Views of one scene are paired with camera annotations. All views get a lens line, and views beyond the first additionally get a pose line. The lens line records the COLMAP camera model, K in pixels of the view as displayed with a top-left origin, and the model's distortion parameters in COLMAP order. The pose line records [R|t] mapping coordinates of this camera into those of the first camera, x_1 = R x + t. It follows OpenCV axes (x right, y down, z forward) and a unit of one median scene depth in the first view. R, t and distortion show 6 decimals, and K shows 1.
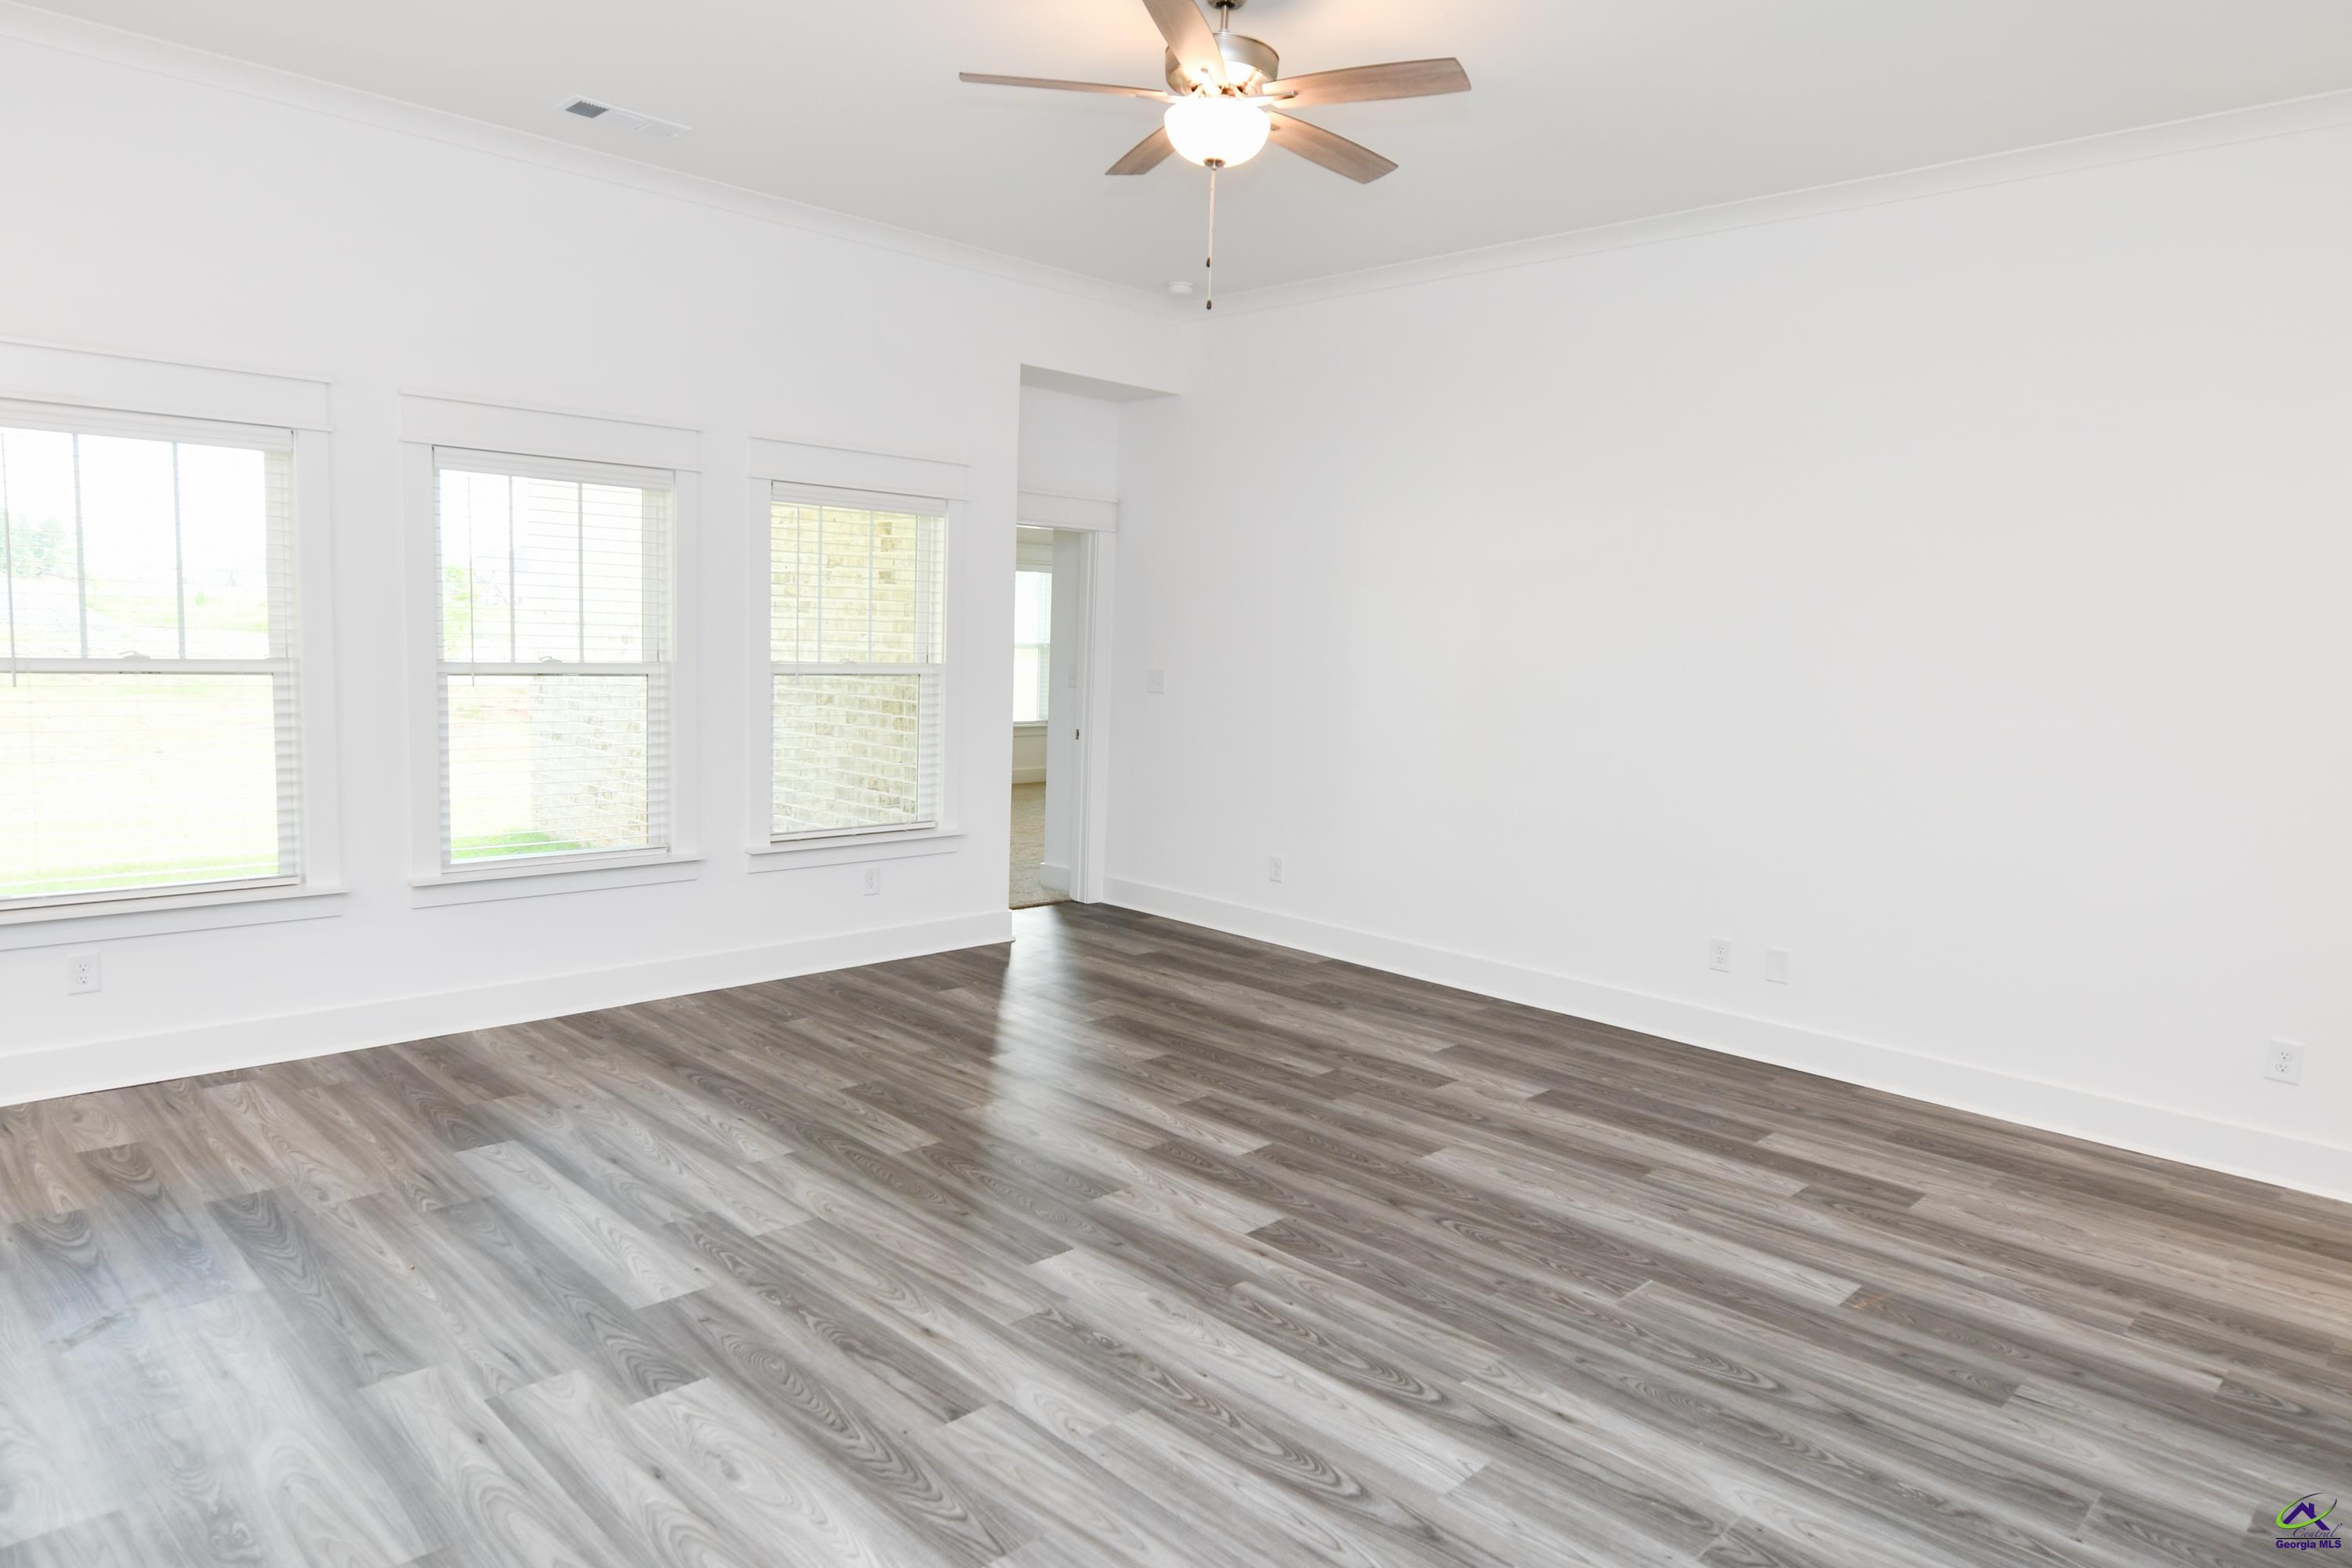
lens RADIAL K [[1431.5, 0, 1191.7], [0, 1431.5, 776.6], [0, 0, 1]] dist [-0.006374, -0.000710]
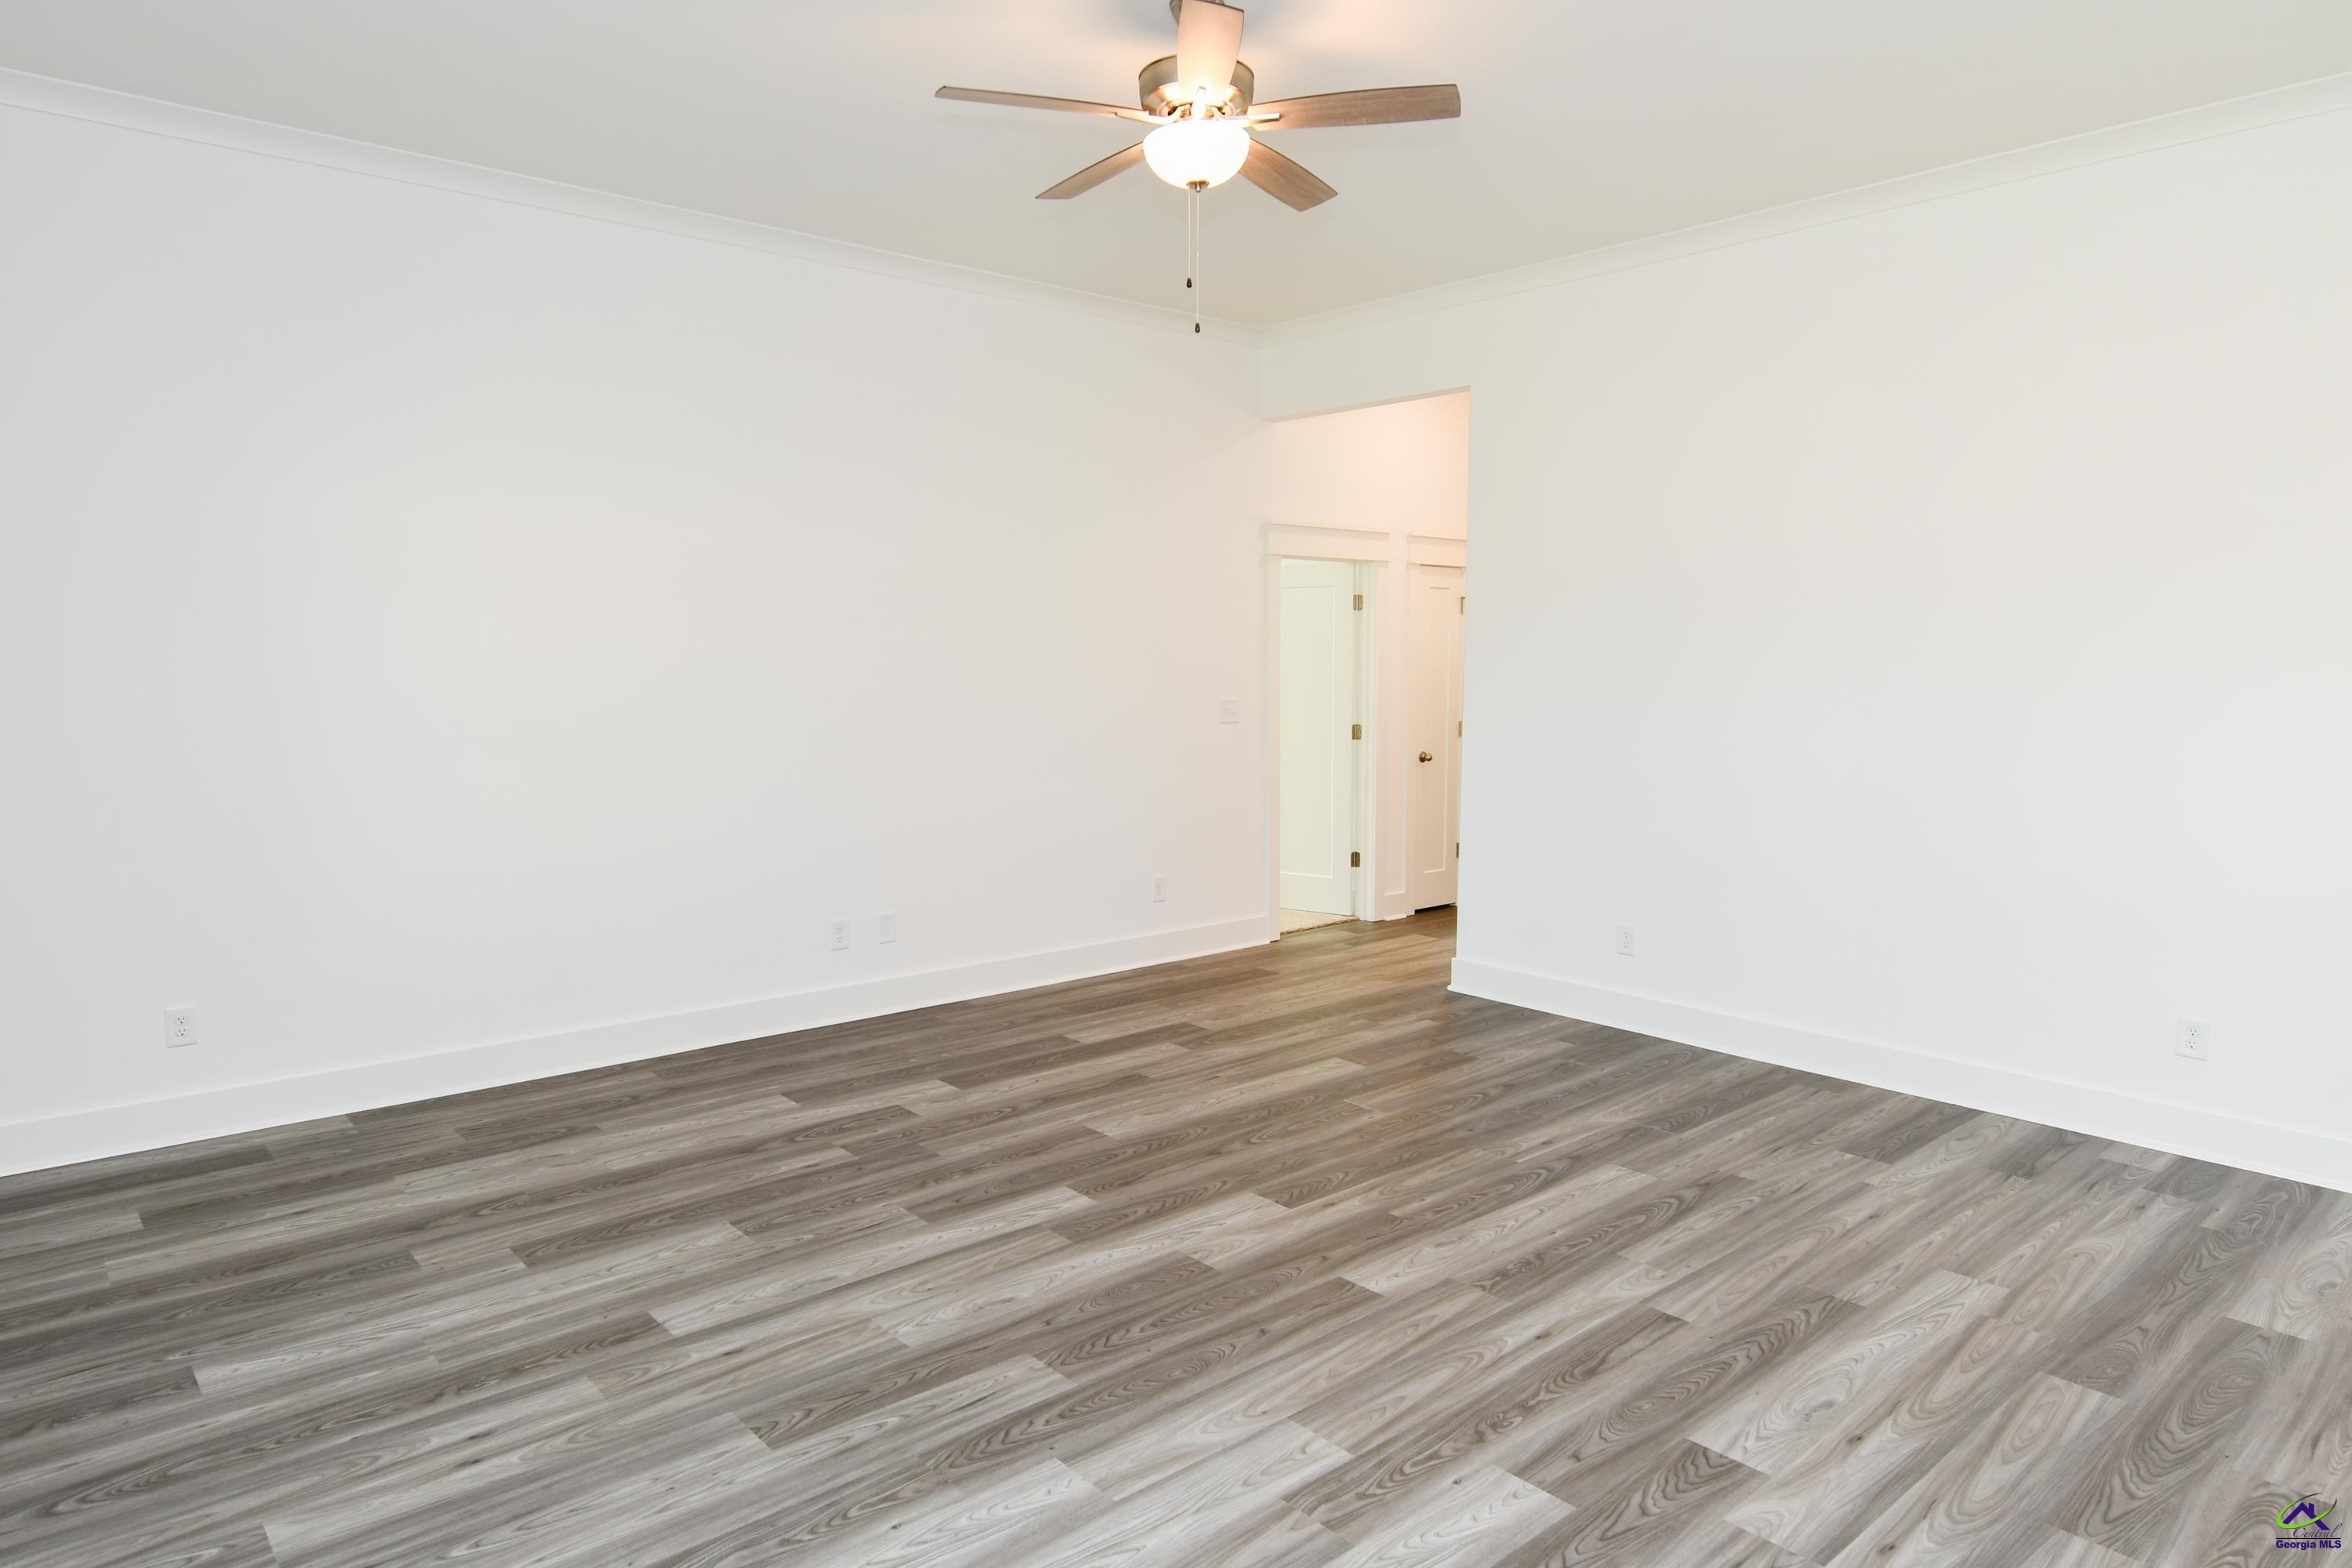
lens RADIAL K [[1431.5, 0, 1167.1], [0, 1431.5, 792.5], [0, 0, 1]] dist [-0.006374, -0.000710]
pose [[0.076017, -0.135307, 0.987883, -0.880900], [0.103172, 0.986499, 0.127178, -0.124695], [-0.991754, 0.092254, 0.088951, 0.846005]]
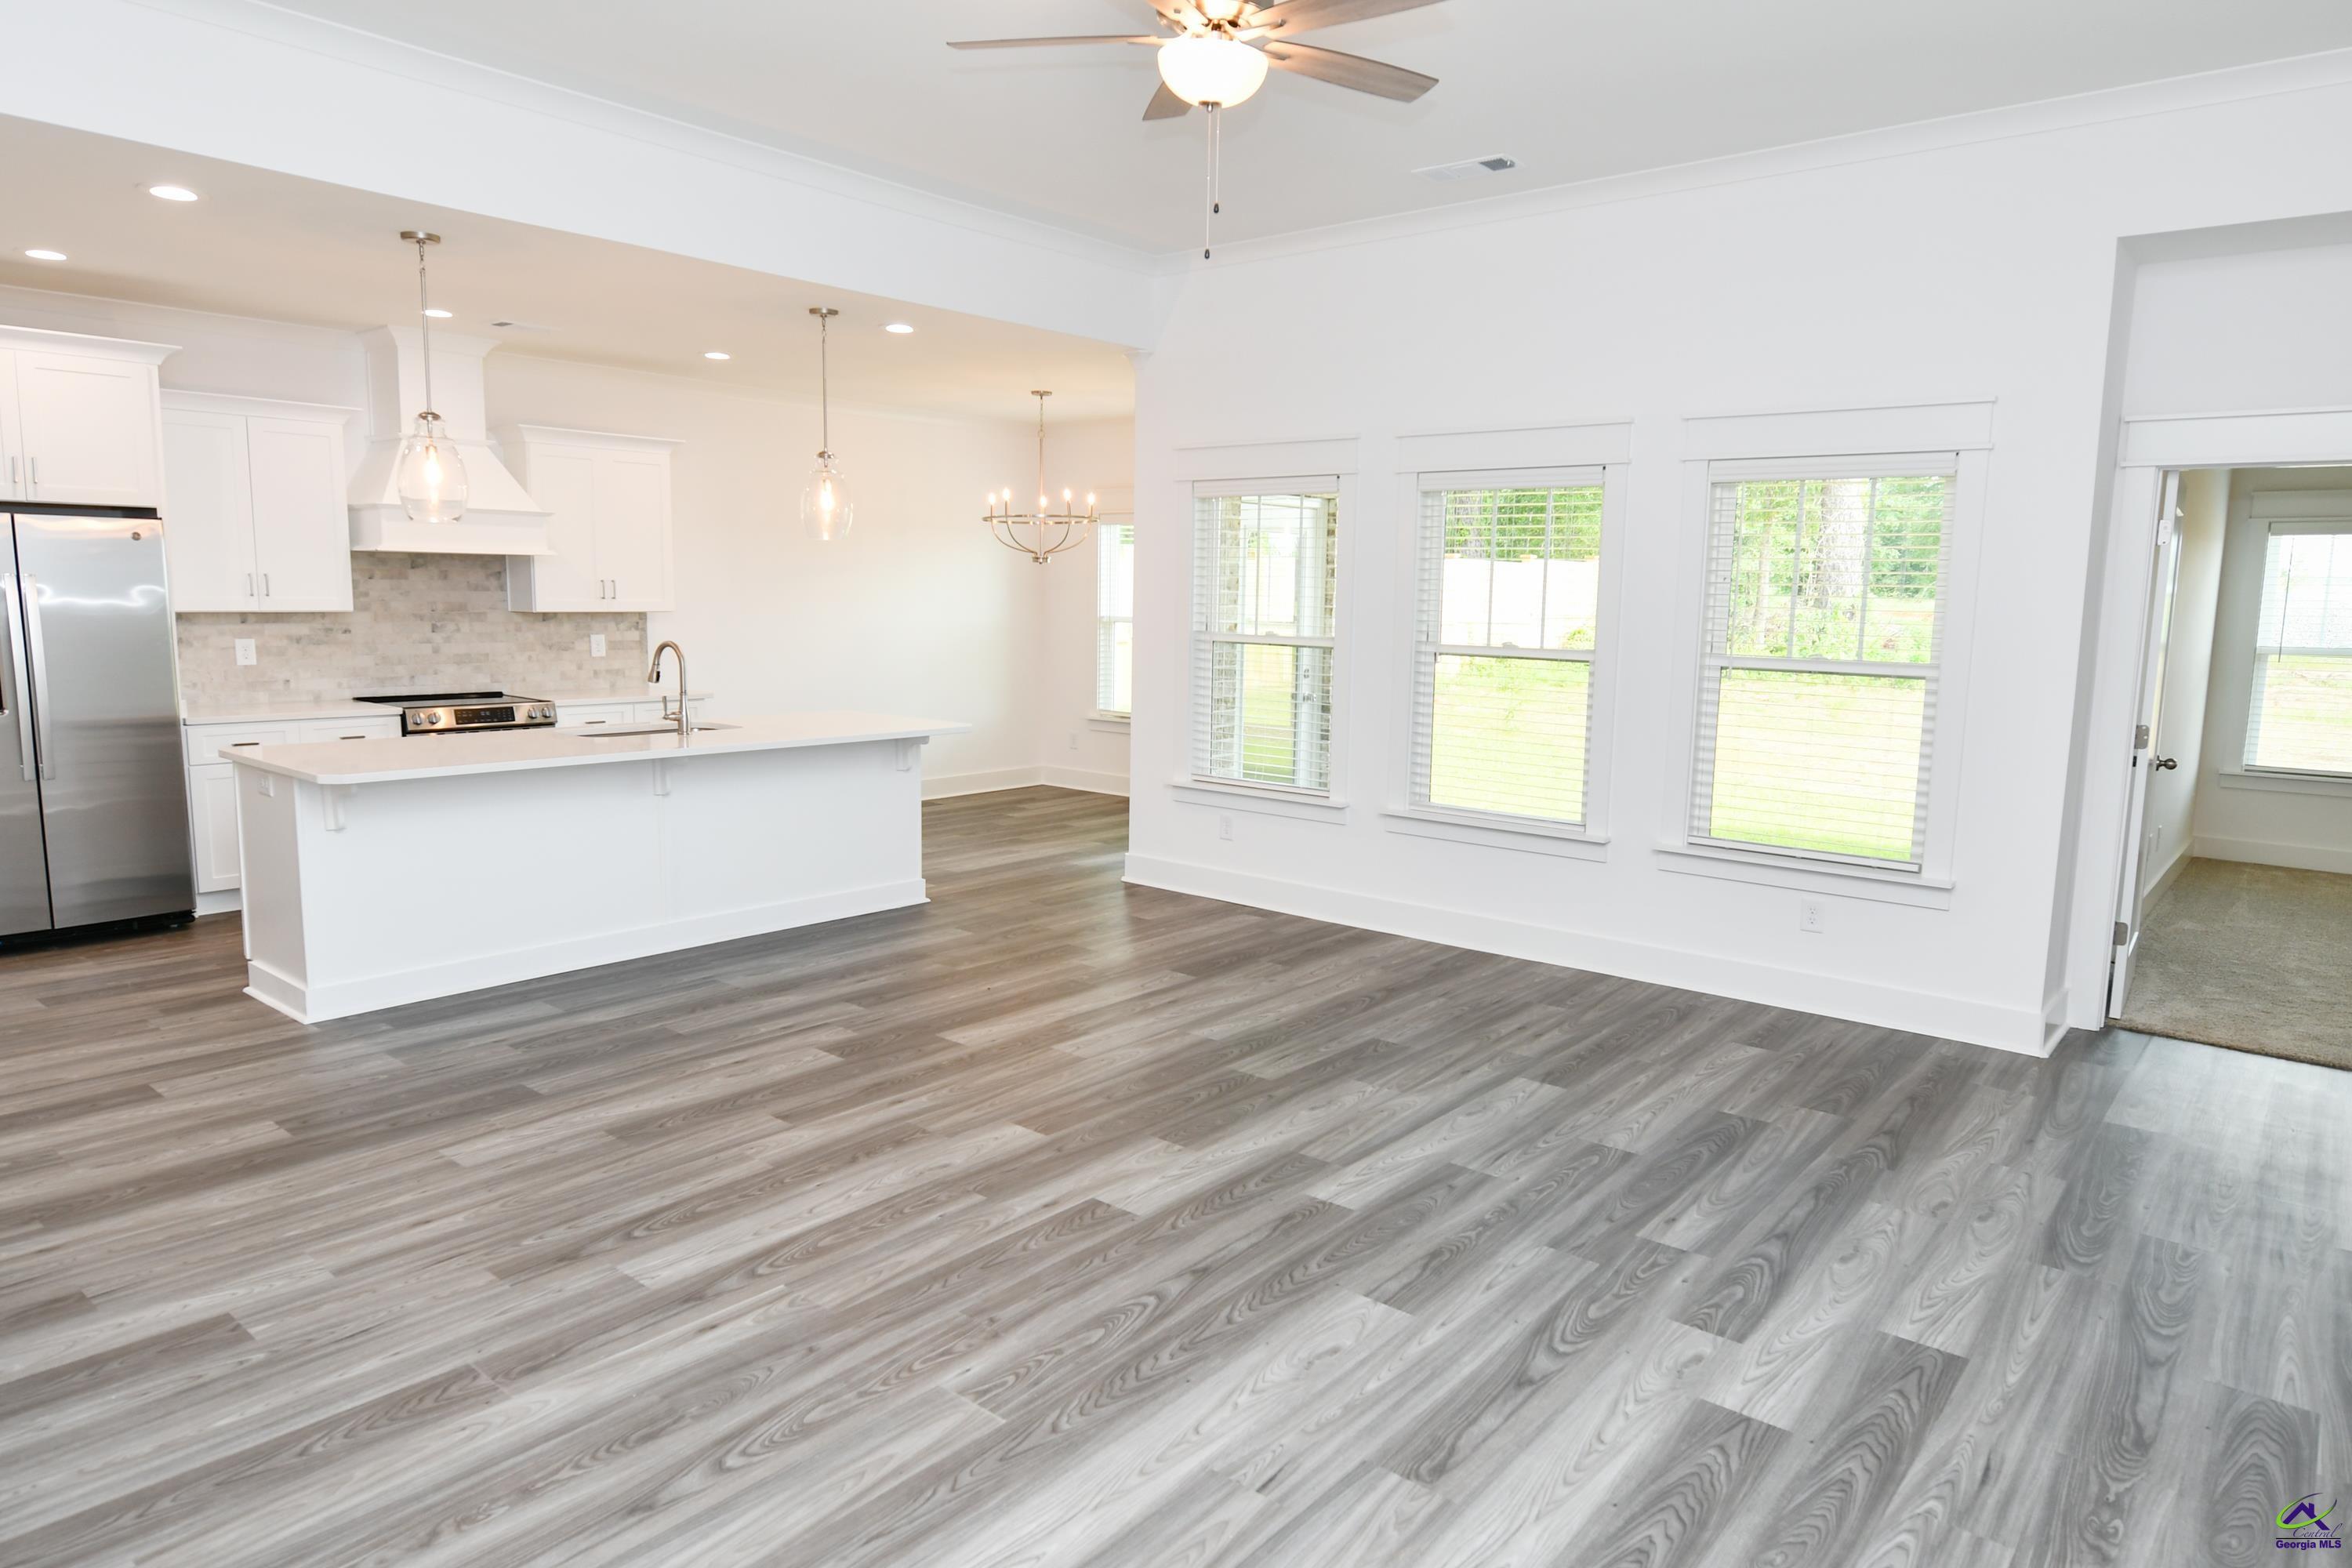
lens RADIAL K [[1431.5, 0, 1185.0], [0, 1431.5, 778.5], [0, 0, 1]] dist [-0.006374, -0.000710]
pose [[0.093929, 0.096640, -0.990877, 0.876519], [-0.120061, 0.989114, 0.085087, -0.053760], [0.988313, 0.110974, 0.104509, 0.810793]]
